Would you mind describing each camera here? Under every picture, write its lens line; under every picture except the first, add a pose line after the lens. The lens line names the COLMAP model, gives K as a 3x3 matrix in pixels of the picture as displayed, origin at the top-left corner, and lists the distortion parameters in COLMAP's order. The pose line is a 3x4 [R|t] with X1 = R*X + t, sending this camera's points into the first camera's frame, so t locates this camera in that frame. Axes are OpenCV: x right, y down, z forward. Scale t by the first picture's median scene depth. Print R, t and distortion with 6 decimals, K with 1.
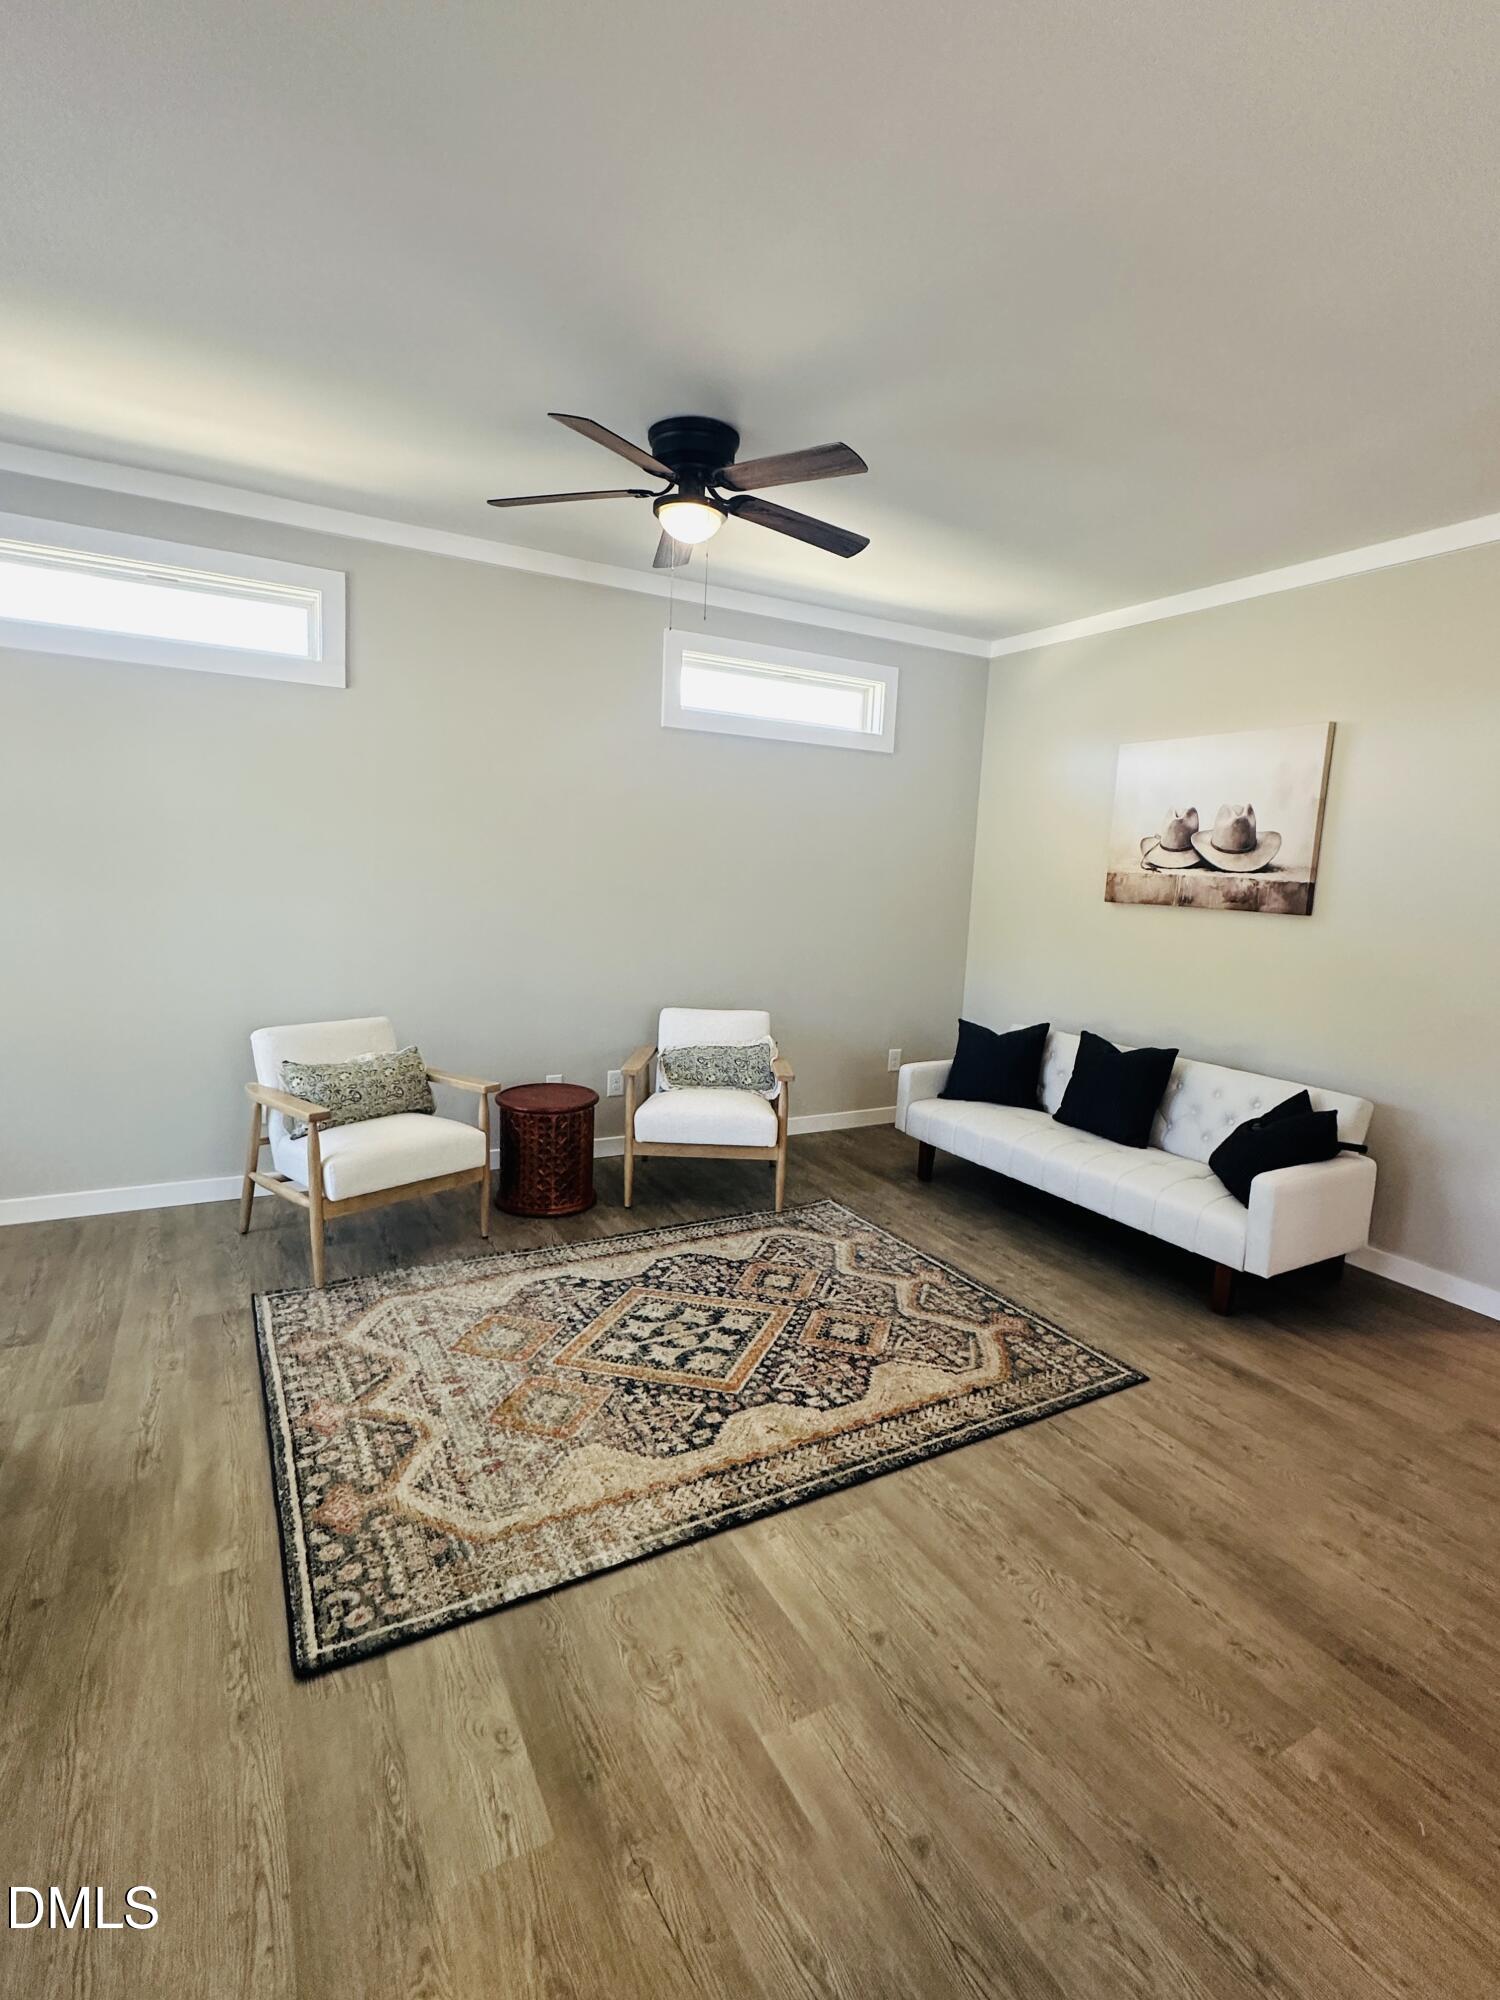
lens RADIAL K [[945.0, 0, 750.0], [0, 945.0, 1000.0], [0, 0, 1]] dist [-0.002788, 0.000160]
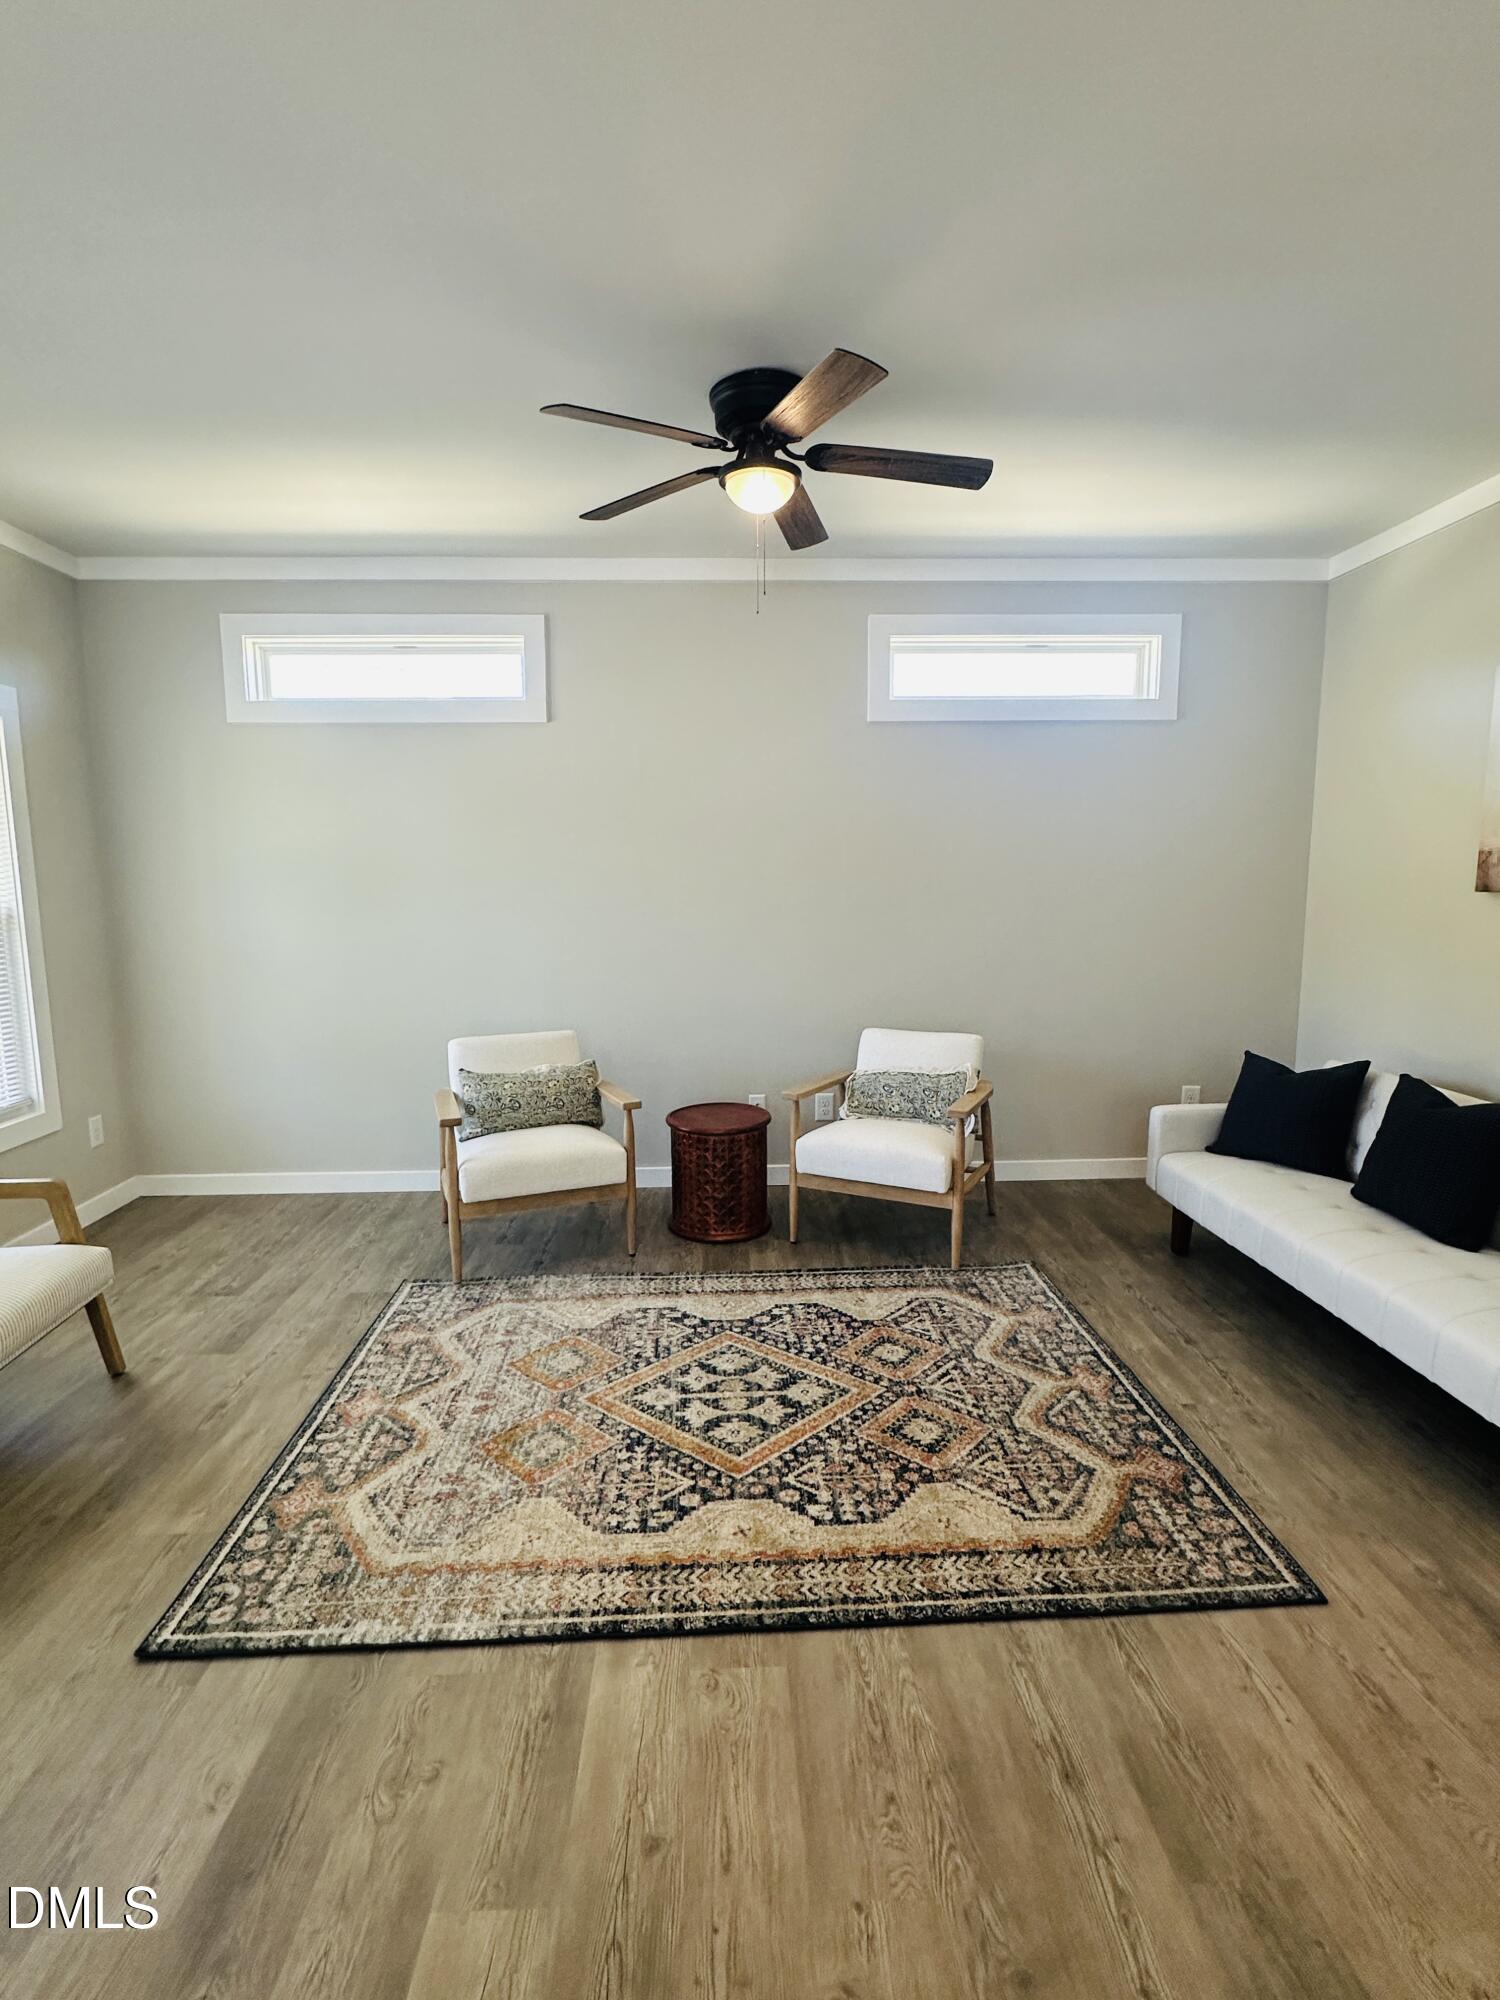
lens RADIAL K [[945.0, 0, 750.0], [0, 945.0, 1000.0], [0, 0, 1]] dist [-0.002788, 0.000160]
pose [[0.890484, 0.009675, -0.454913, 0.343437], [-0.017106, 0.999779, -0.012223, -0.008699], [0.454694, 0.018666, 0.890452, 0.203919]]
